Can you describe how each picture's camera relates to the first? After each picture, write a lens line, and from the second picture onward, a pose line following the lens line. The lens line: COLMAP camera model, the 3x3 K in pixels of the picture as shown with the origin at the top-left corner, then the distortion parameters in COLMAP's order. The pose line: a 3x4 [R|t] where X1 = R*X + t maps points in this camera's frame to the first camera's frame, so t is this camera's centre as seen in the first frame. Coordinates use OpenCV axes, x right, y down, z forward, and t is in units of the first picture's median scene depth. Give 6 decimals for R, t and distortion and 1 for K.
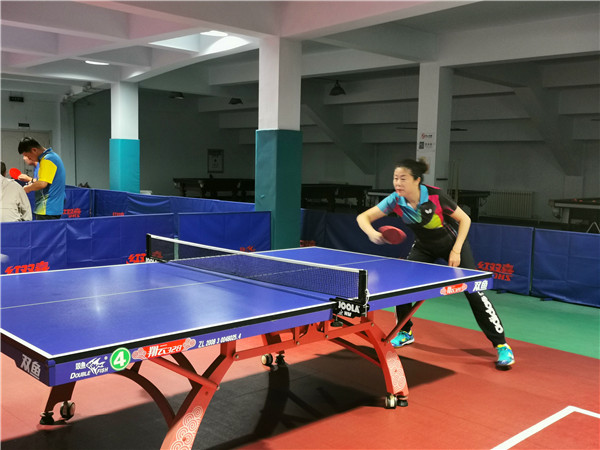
lens RADIAL K [[656.4, 0, 300.0], [0, 656.4, 225.0], [0, 0, 1]] dist [0.167856, -0.373213]
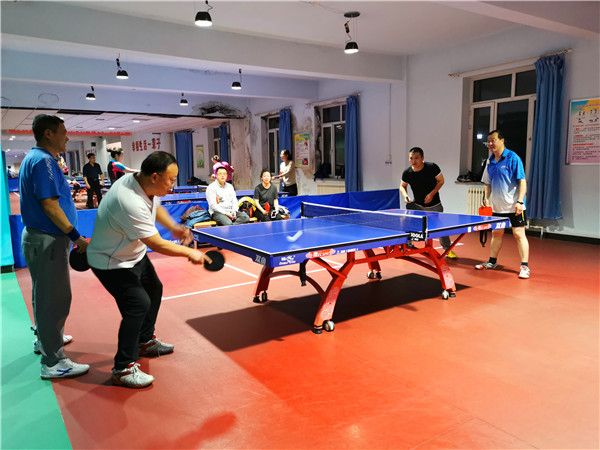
lens RADIAL K [[455.5, 0, 293.5], [0, 455.5, 226.5], [0, 0, 1]] dist [0.027034, -0.011744]
pose [[0.978534, -0.025351, -0.204519, -0.000653], [0.034627, 0.998521, 0.041904, 0.035715], [0.203154, -0.048086, 0.977965, -0.287913]]
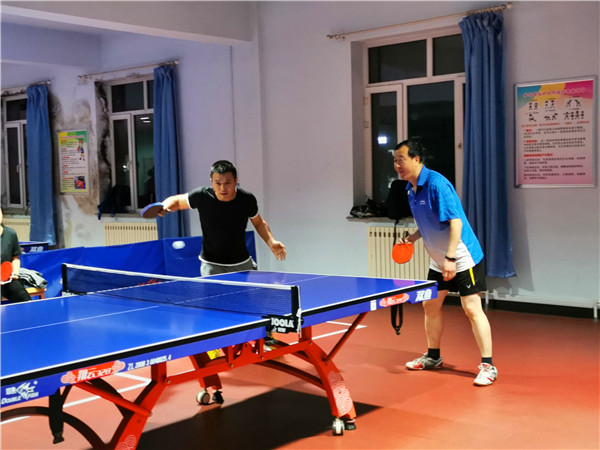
lens RADIAL K [[816.0, 0, 300.0], [0, 816.0, 225.0], [0, 0, 1]] dist [0.050221, 0.037466]
pose [[0.995305, -0.061941, 0.074378, 0.019813], [0.064421, 0.997428, -0.031417, 0.020880], [-0.072240, 0.036061, 0.996735, -0.199946]]
